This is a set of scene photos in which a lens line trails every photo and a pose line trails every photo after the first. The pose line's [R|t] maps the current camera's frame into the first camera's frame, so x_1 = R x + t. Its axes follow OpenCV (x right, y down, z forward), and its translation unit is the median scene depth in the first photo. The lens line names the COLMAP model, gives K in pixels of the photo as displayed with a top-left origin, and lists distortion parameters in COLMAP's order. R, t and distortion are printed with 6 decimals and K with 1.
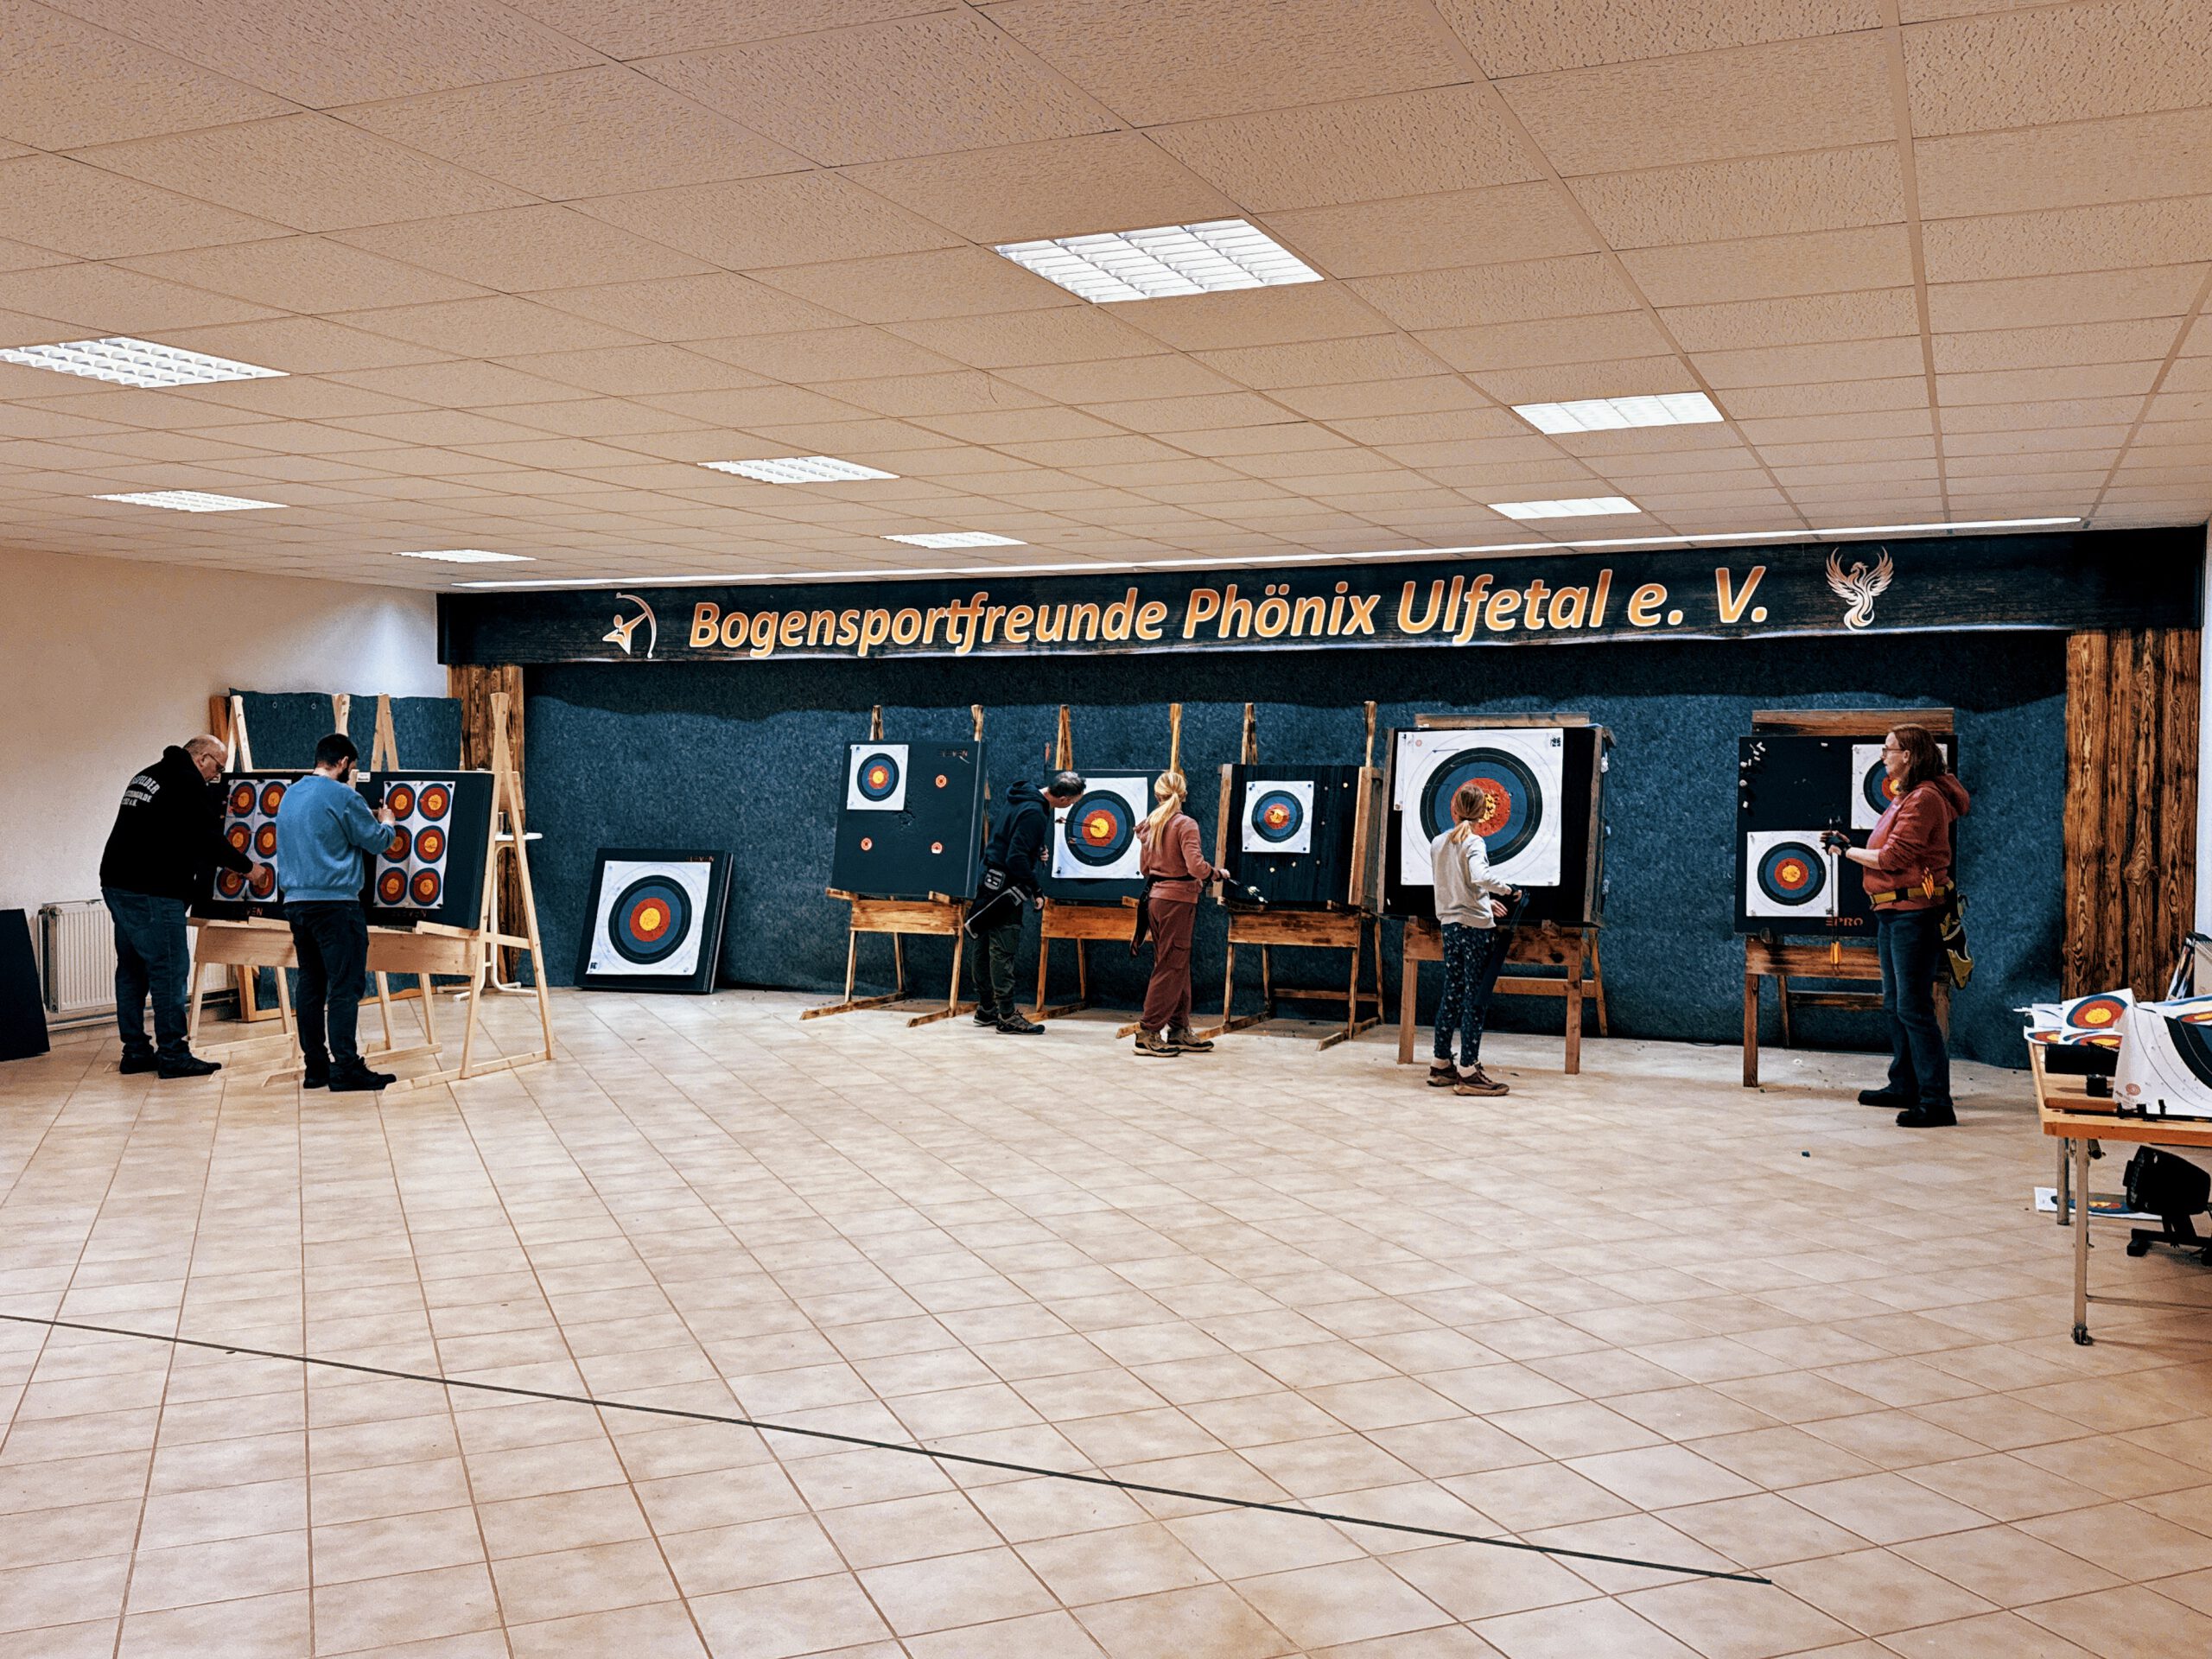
lens RADIAL K [[2009.9, 0, 1106.0], [0, 2009.9, 829.5], [0, 0, 1]] dist [0.172756, -0.330059]
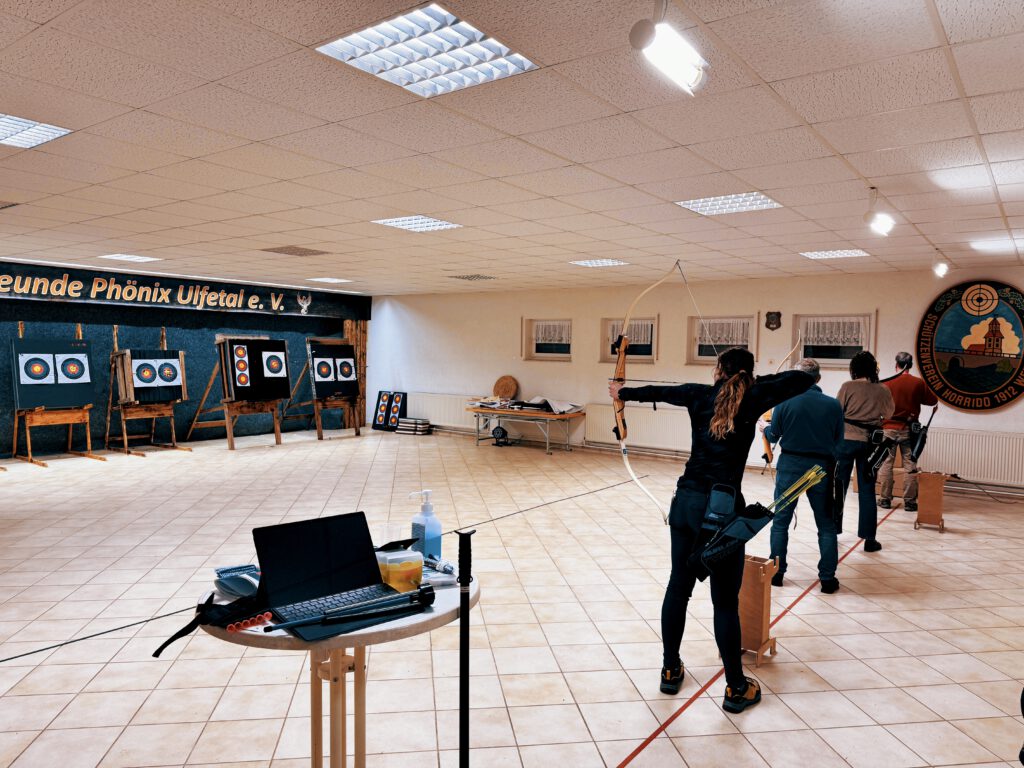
lens RADIAL K [[723.9, 0, 512.0], [0, 723.9, 384.0], [0, 0, 1]] dist [0.033853, -0.035357]
pose [[0.235611, -0.040019, 0.971023, -0.702853], [0.021045, 0.999128, 0.036071, -0.011249], [-0.971620, 0.011937, 0.236247, 0.296191]]
